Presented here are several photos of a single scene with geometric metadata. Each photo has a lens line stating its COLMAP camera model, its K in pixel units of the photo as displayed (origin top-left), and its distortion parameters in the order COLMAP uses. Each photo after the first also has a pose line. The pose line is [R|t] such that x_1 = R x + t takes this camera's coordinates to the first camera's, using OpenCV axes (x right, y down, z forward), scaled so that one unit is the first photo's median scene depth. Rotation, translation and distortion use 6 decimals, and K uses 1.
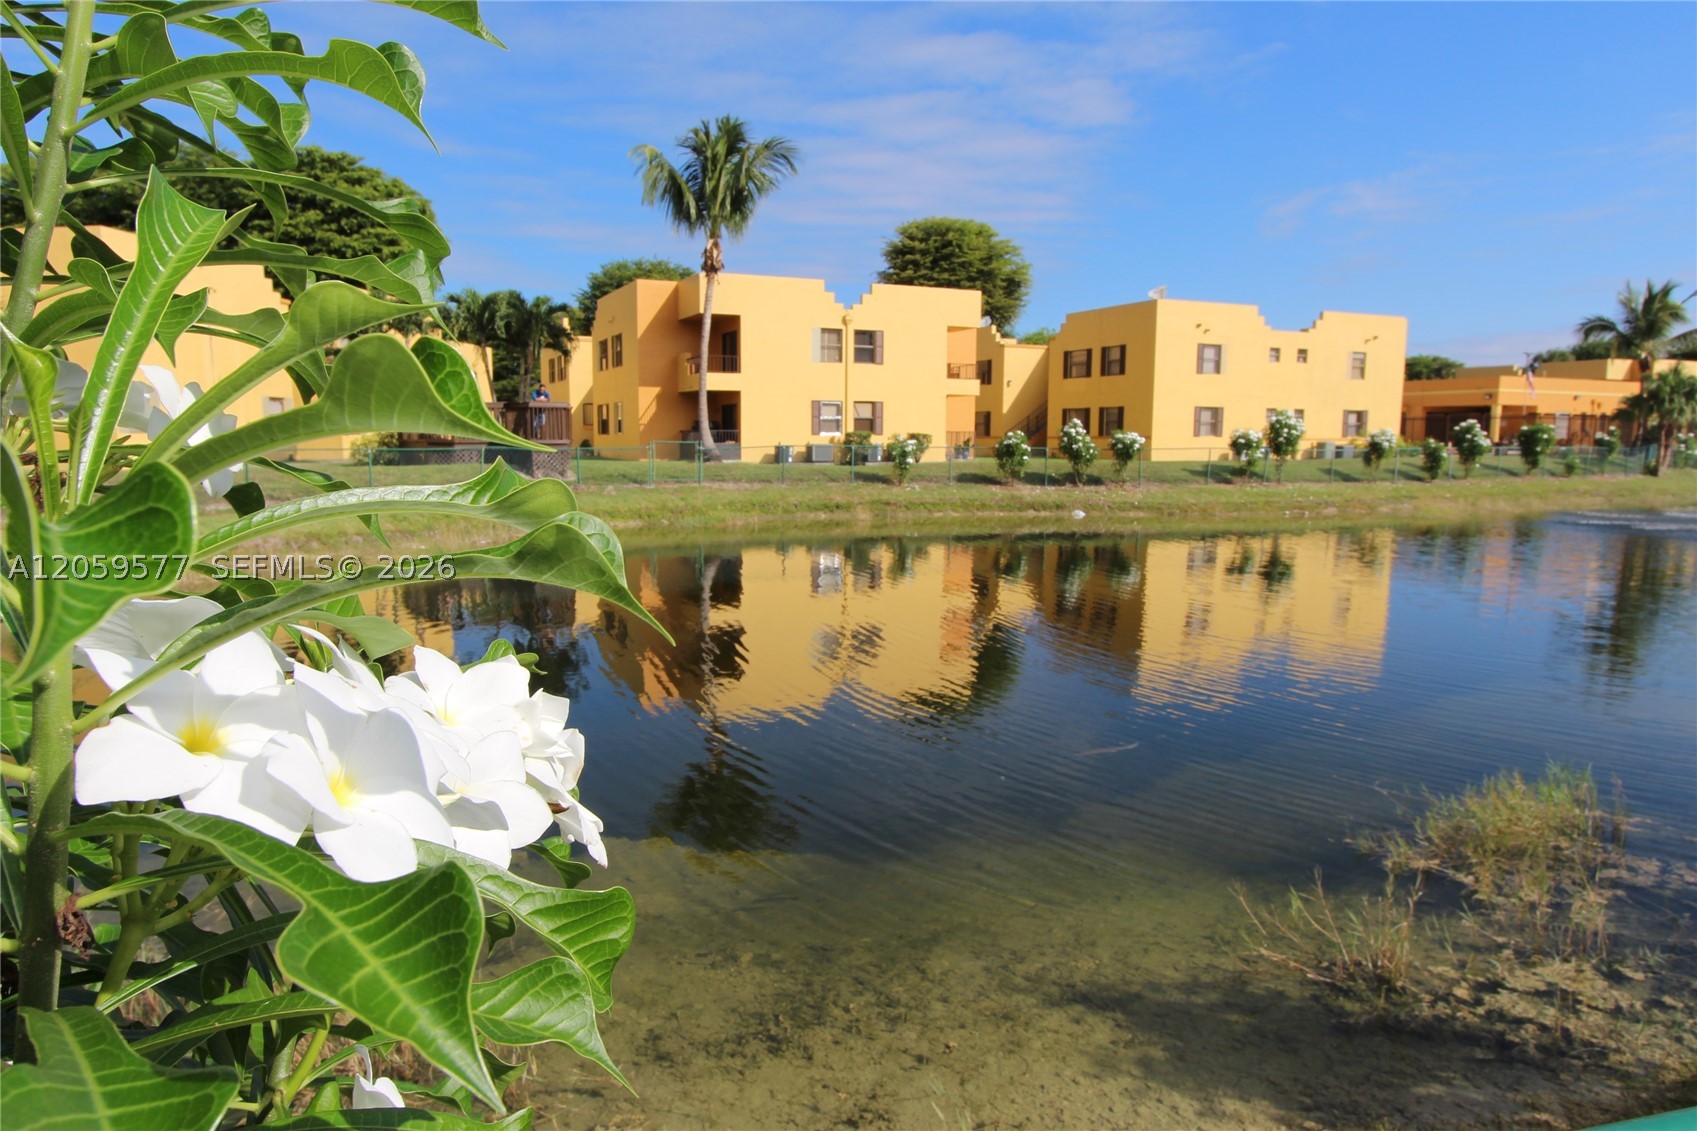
lens RADIAL K [[1056.0, 0, 848.5], [0, 1056.0, 565.5], [0, 0, 1]] dist [0.000569, 0.000072]
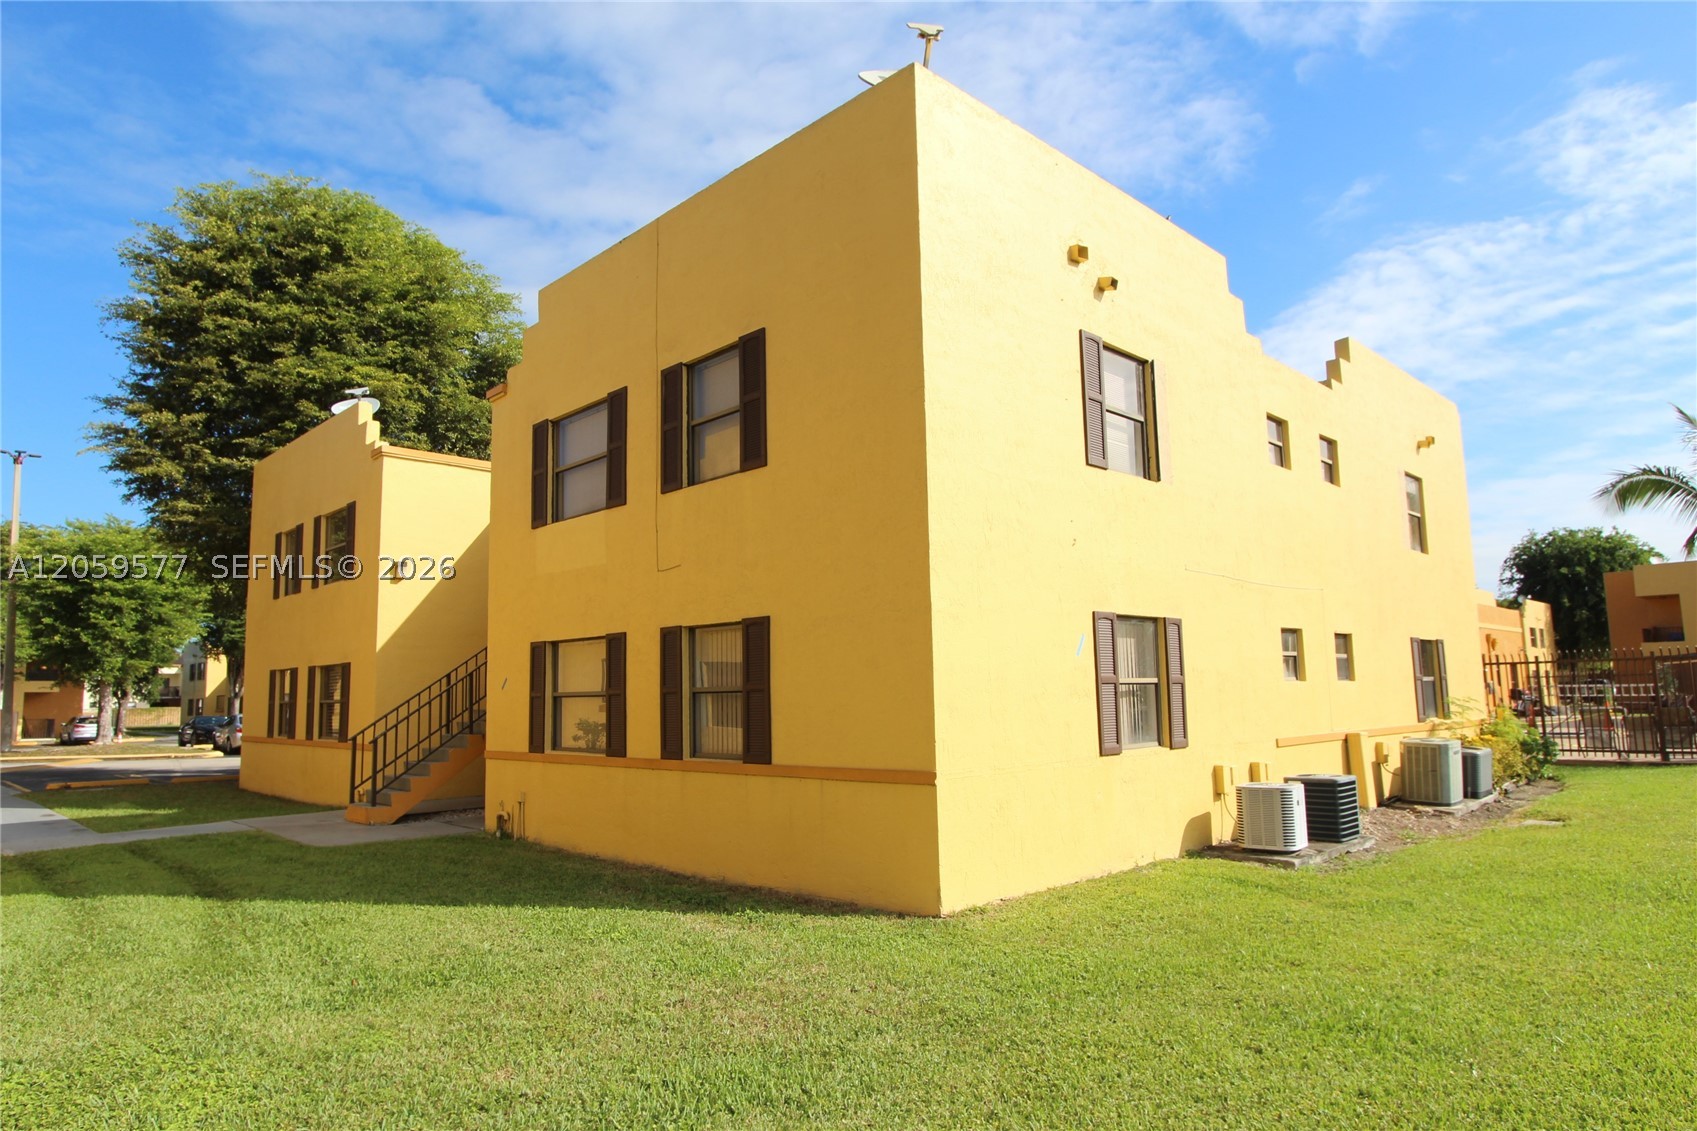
lens RADIAL K [[1000.9, 0, 848.5], [0, 1000.9, 565.5], [0, 0, 1]] dist [-0.004328, -0.001267]
pose [[0.941496, 0.024135, 0.336158, 0.207325], [0.062209, 0.967848, -0.243722, -0.110014], [-0.331233, 0.250376, 0.909724, 0.805765]]
